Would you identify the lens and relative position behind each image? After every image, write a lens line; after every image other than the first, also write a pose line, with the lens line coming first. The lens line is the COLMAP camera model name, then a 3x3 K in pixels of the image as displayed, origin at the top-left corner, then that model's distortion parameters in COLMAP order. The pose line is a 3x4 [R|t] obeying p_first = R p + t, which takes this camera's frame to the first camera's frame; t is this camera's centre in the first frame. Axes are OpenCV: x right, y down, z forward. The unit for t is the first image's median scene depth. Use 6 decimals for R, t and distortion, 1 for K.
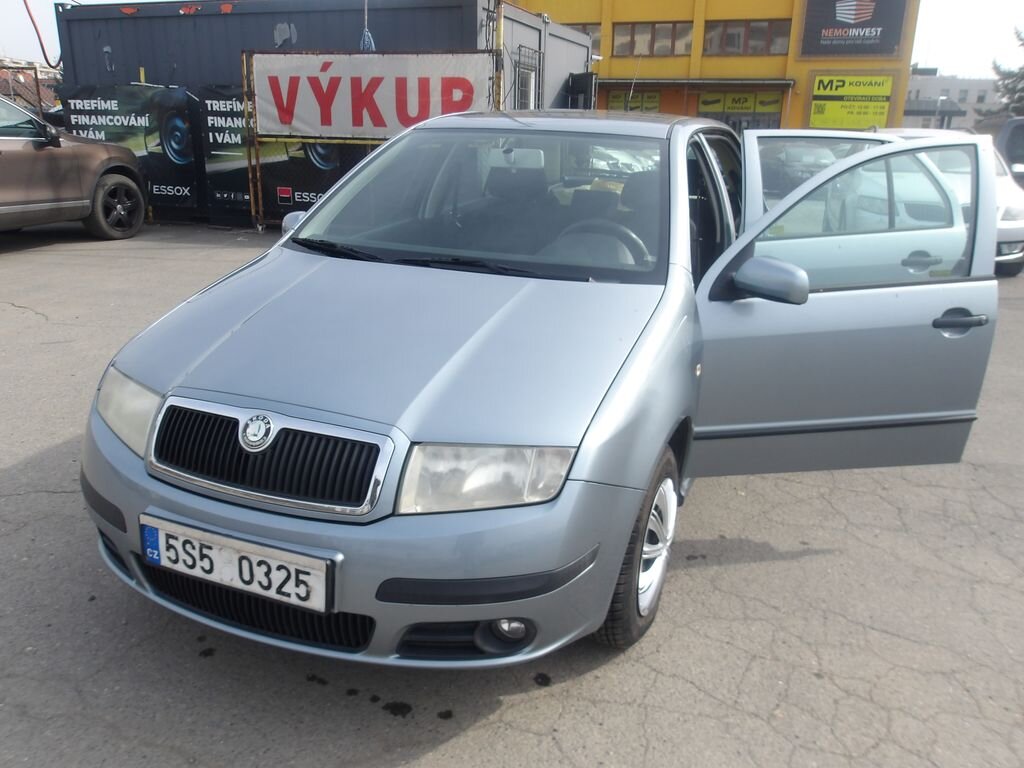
lens RADIAL K [[870.3, 0, 518.5], [0, 870.3, 375.5], [0, 0, 1]] dist [0.010057, 0.006892]
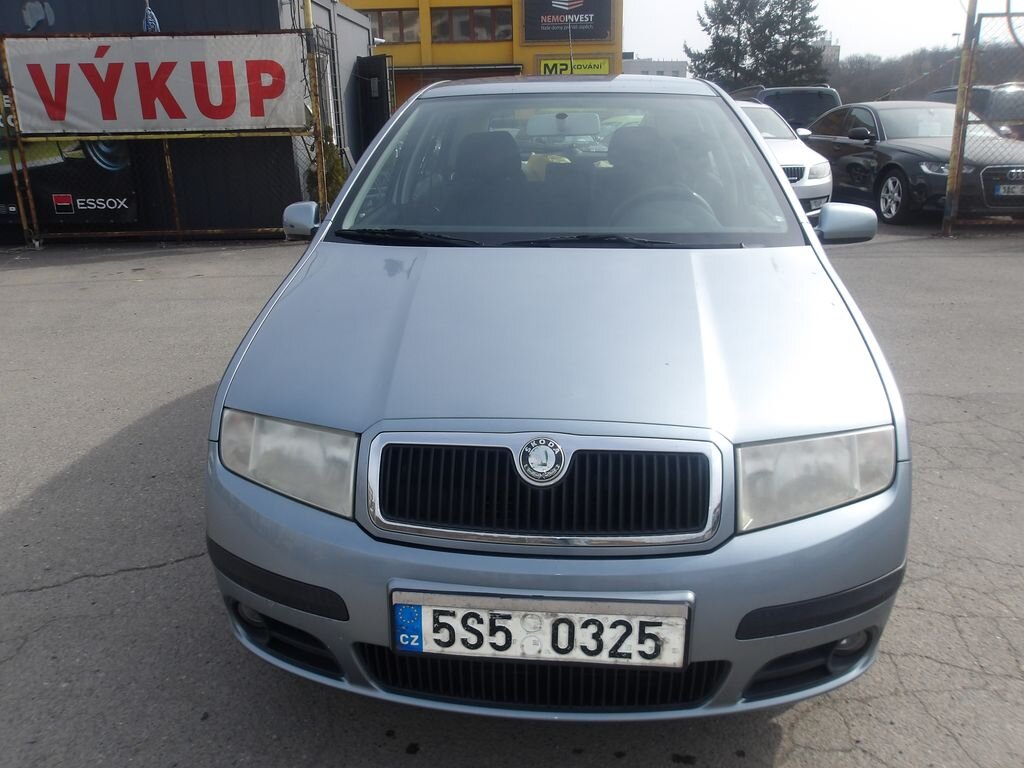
lens RADIAL K [[870.3, 0, 517.0], [0, 870.3, 377.5], [0, 0, 1]] dist [0.010057, 0.006892]
pose [[0.952822, -0.124888, 0.276645, -0.297599], [0.121595, 0.992153, 0.029098, -0.019882], [-0.278108, 0.005914, 0.960531, 0.140085]]
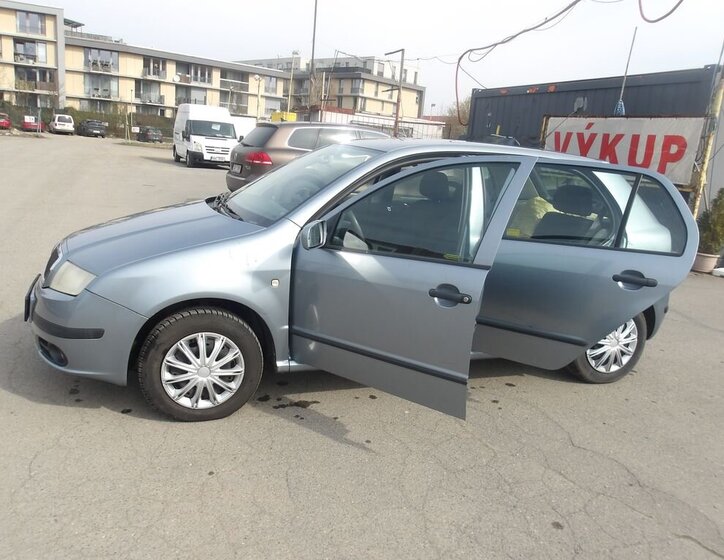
lens RADIAL K [[633.1, 0, 364.4], [0, 633.1, 282.7], [0, 0, 1]] dist [0.008442, 0.003067]
pose [[0.678188, 0.197521, -0.707846, 0.841360], [-0.275180, 0.961382, 0.004618, -0.042685], [0.681422, 0.191653, 0.706352, 0.213653]]
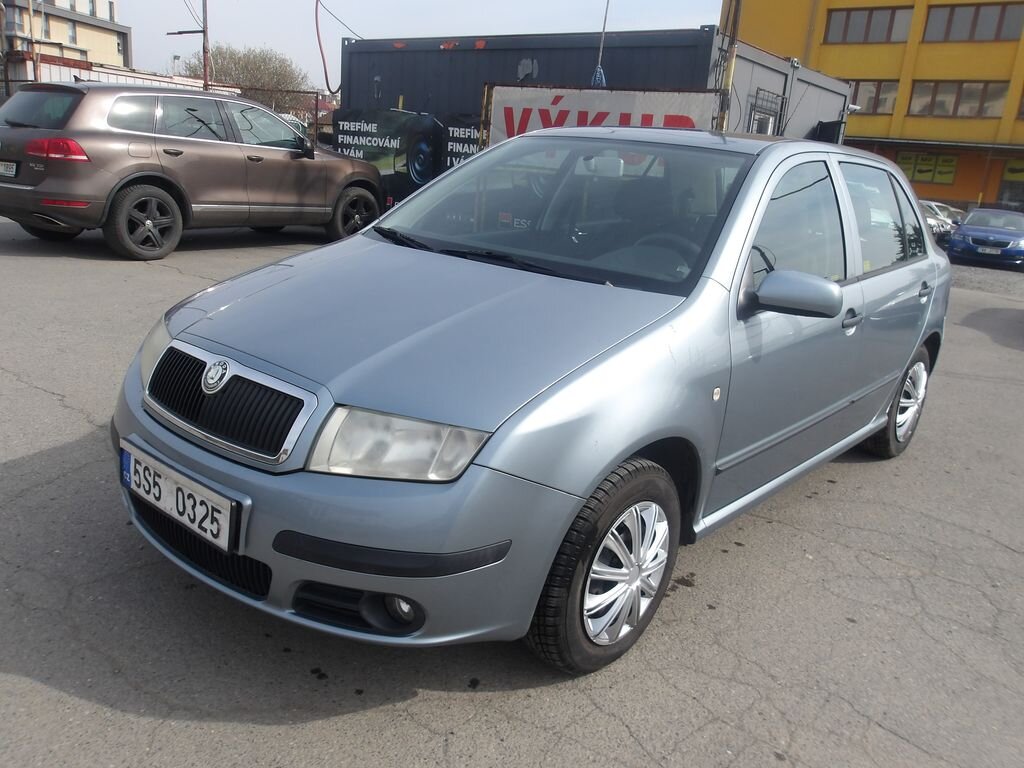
lens RADIAL K [[870.3, 0, 513.1], [0, 870.3, 377.4], [0, 0, 1]] dist [0.010057, 0.006892]
pose [[0.948279, 0.133994, -0.287773, 0.195790], [-0.148443, 0.988499, -0.028886, 0.024584], [0.280592, 0.070109, 0.957263, 0.048267]]
